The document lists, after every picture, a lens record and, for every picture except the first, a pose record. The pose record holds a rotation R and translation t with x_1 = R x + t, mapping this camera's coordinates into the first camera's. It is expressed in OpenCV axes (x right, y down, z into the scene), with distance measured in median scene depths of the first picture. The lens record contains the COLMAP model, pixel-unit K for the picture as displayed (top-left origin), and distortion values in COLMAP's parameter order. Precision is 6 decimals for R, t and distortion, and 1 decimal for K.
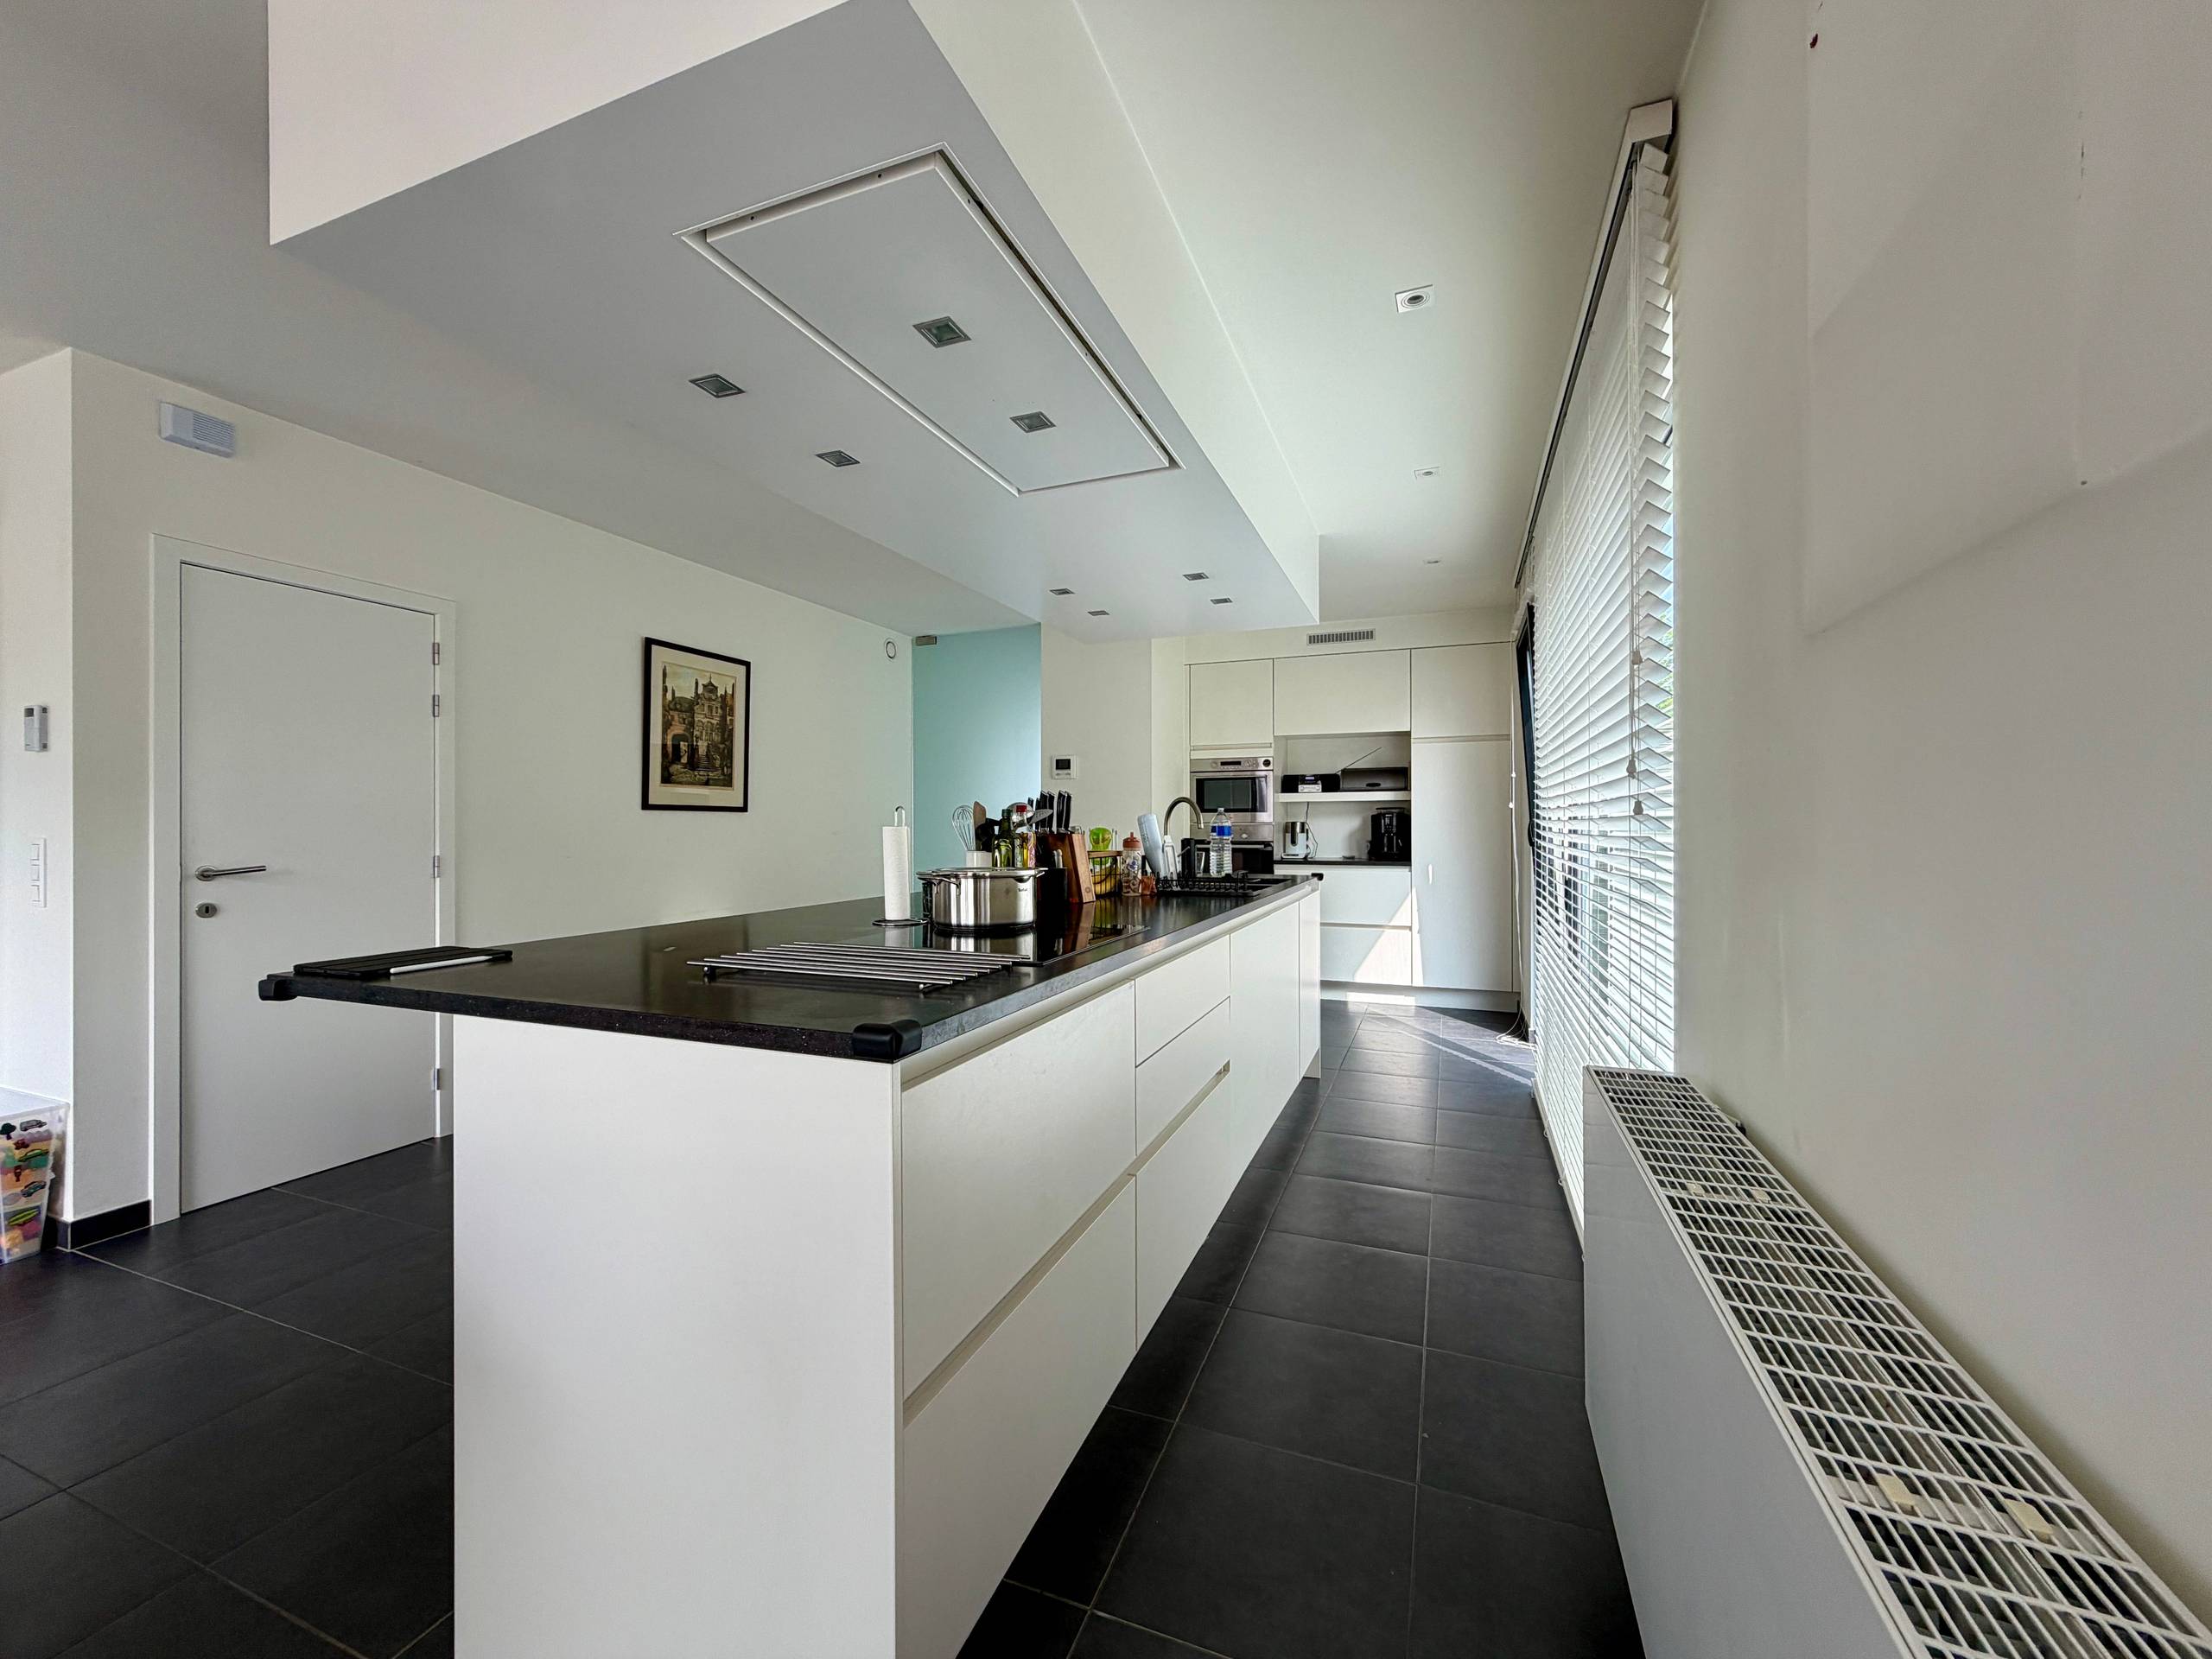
lens RADIAL K [[879.6, 0, 1095.3], [0, 879.6, 827.7], [0, 0, 1]] dist [-0.000700, 0.000783]
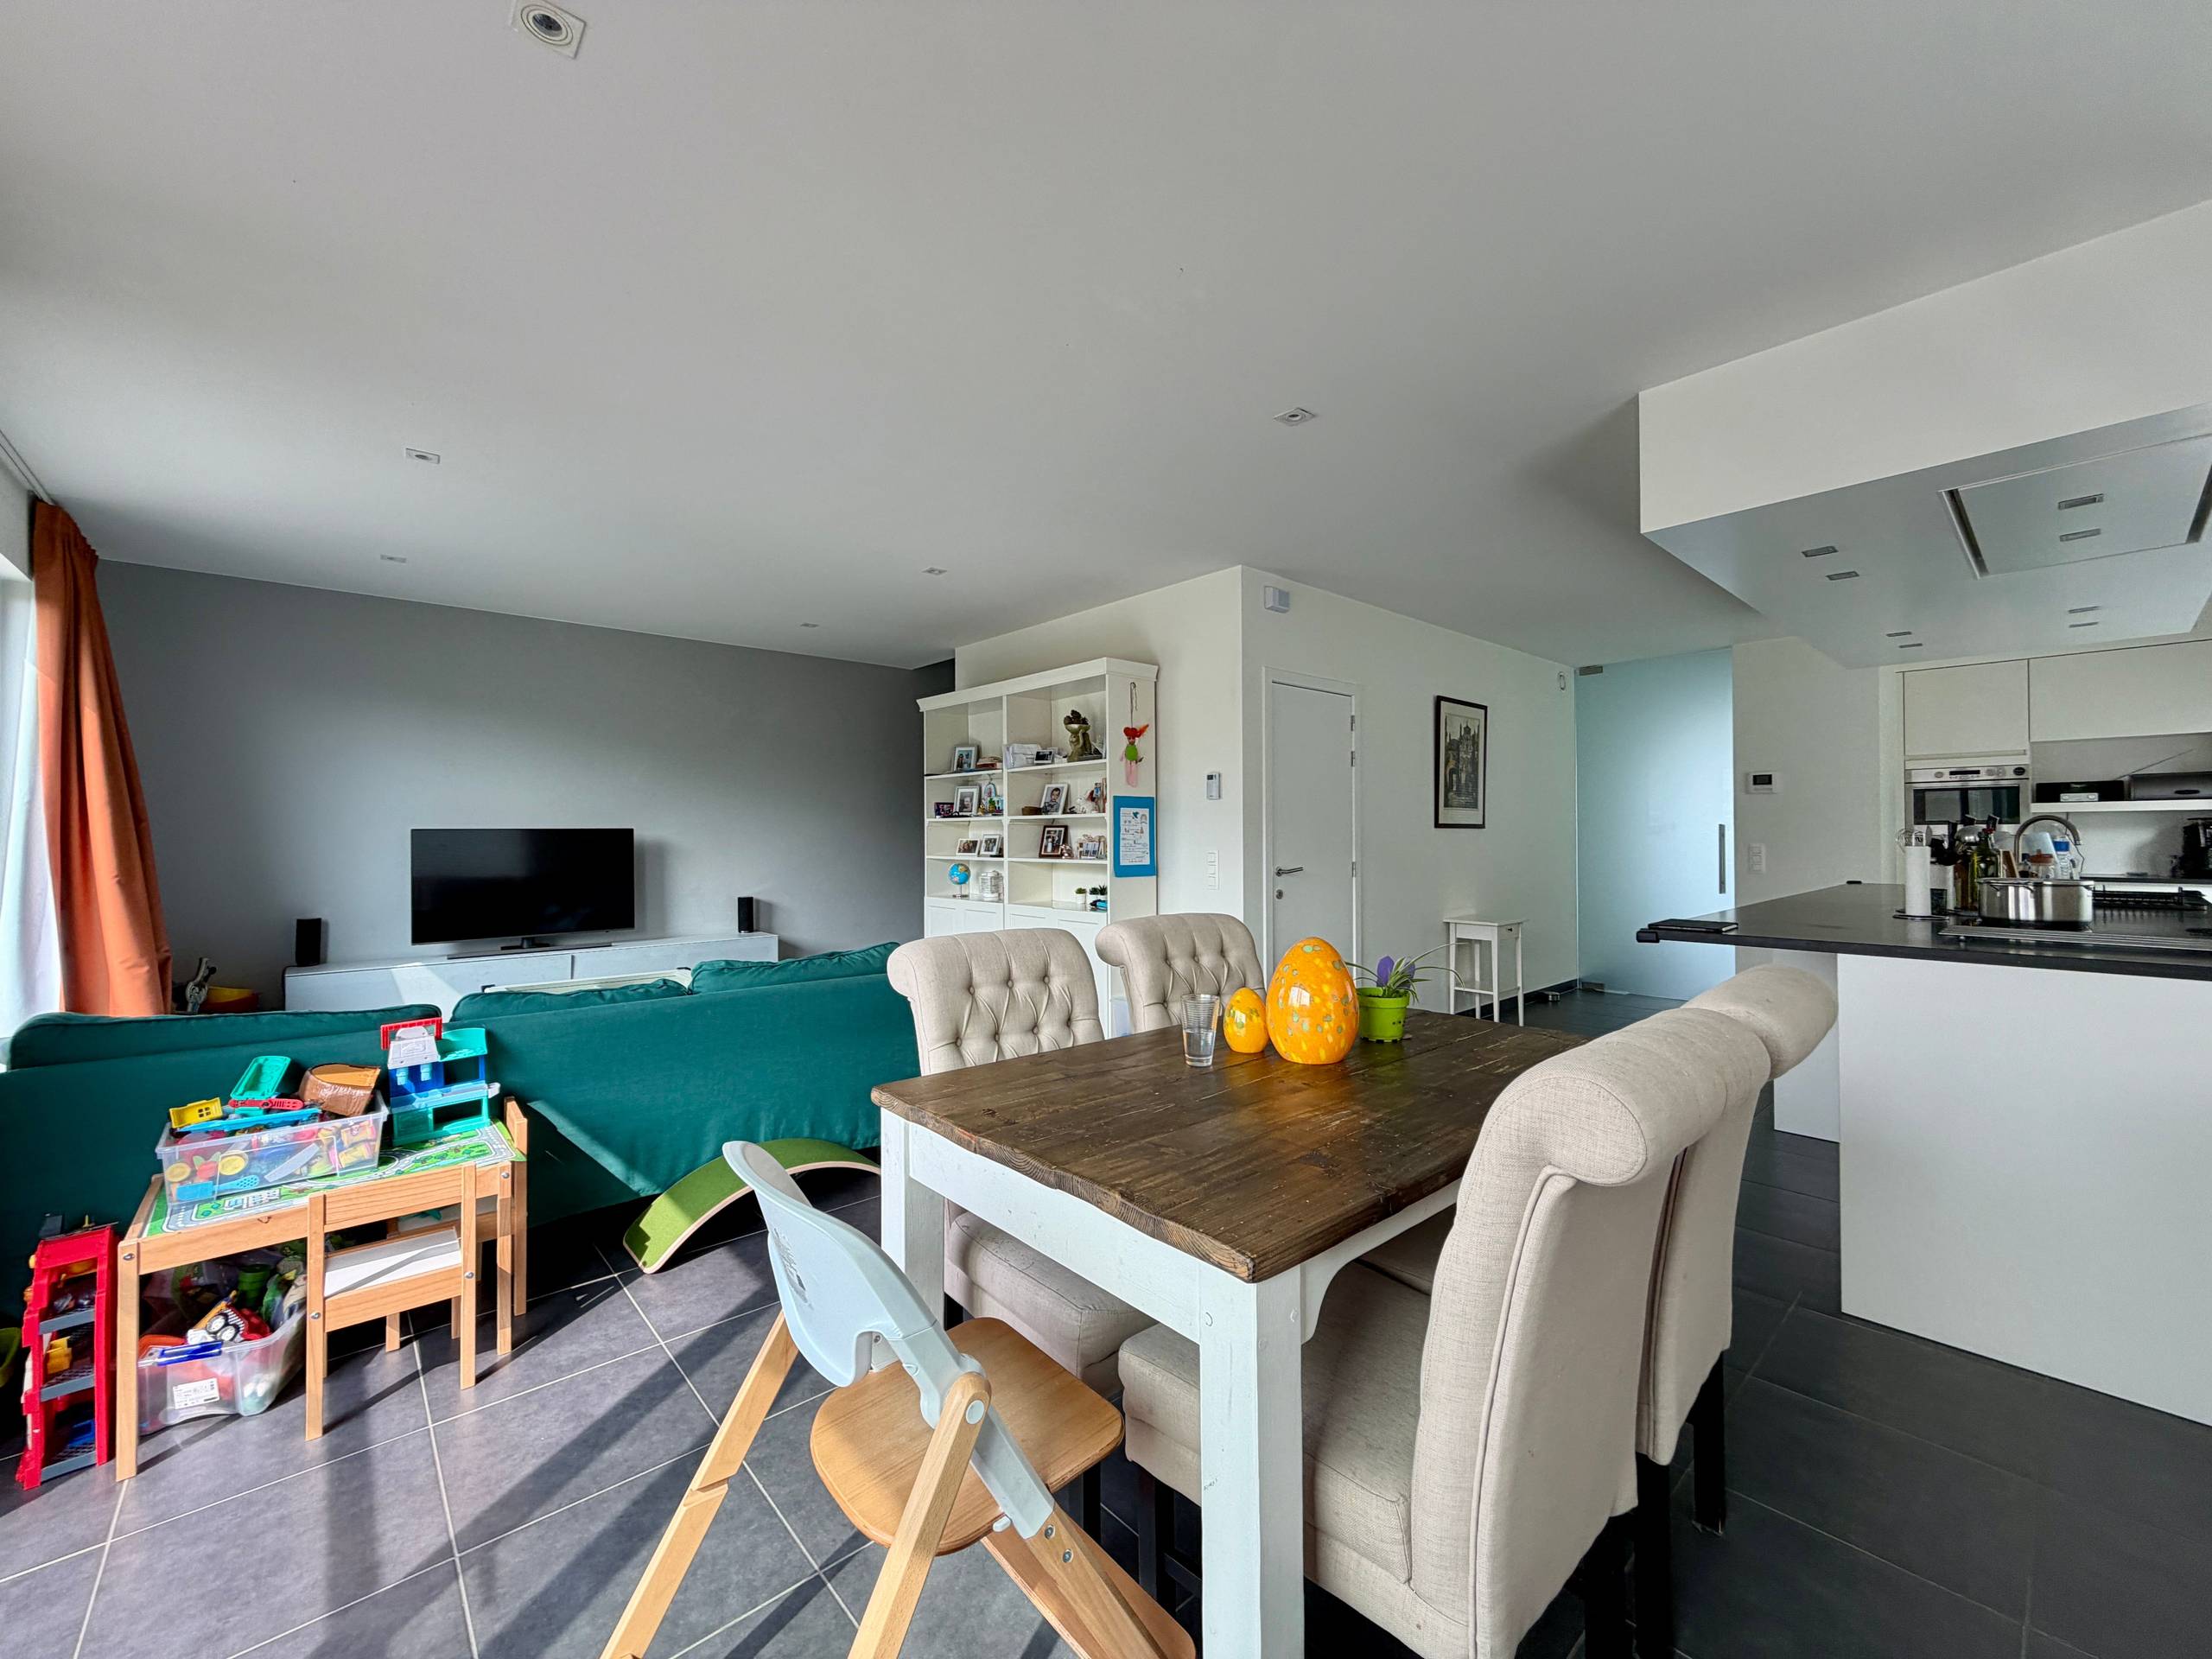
lens RADIAL K [[879.6, 0, 1094.0], [0, 879.6, 830.1], [0, 0, 1]] dist [-0.000700, 0.000783]
pose [[0.894711, -0.004111, -0.446627, -0.357817], [0.001312, 0.999978, -0.006577, -0.008565], [0.446644, 0.005299, 0.894696, -0.366143]]
